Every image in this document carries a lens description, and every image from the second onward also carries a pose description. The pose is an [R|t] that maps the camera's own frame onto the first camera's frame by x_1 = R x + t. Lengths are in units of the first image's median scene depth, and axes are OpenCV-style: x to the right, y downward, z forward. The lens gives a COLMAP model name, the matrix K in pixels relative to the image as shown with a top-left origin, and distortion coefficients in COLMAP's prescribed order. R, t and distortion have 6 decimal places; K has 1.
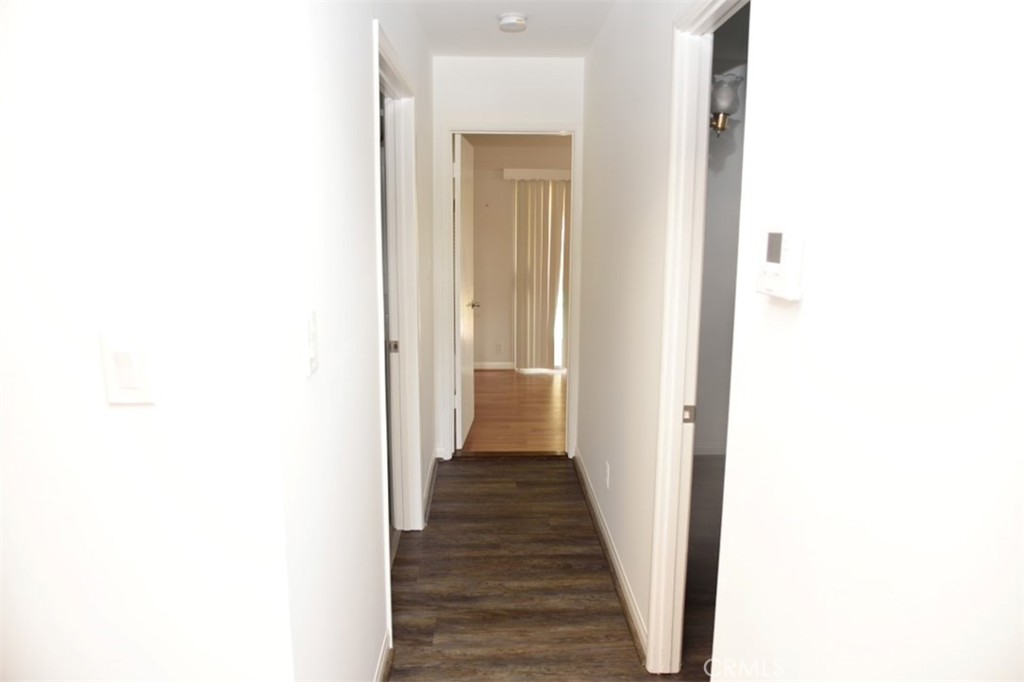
lens RADIAL K [[687.7, 0, 512.0], [0, 687.7, 341.0], [0, 0, 1]] dist [-0.045077, -0.000555]
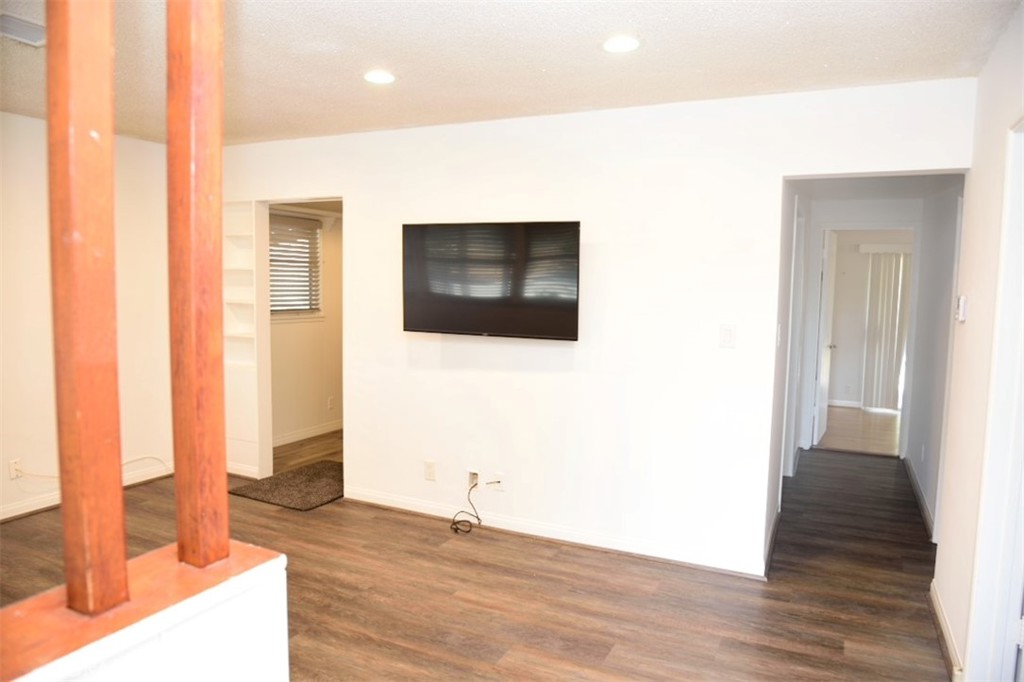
lens RADIAL K [[687.7, 0, 512.0], [0, 687.7, 341.0], [0, 0, 1]] dist [-0.045077, -0.000555]
pose [[0.886551, 0.048267, -0.460106, 0.003433], [-0.087052, 0.994182, -0.063442, 0.056052], [0.454367, 0.096298, 0.885594, -0.360822]]
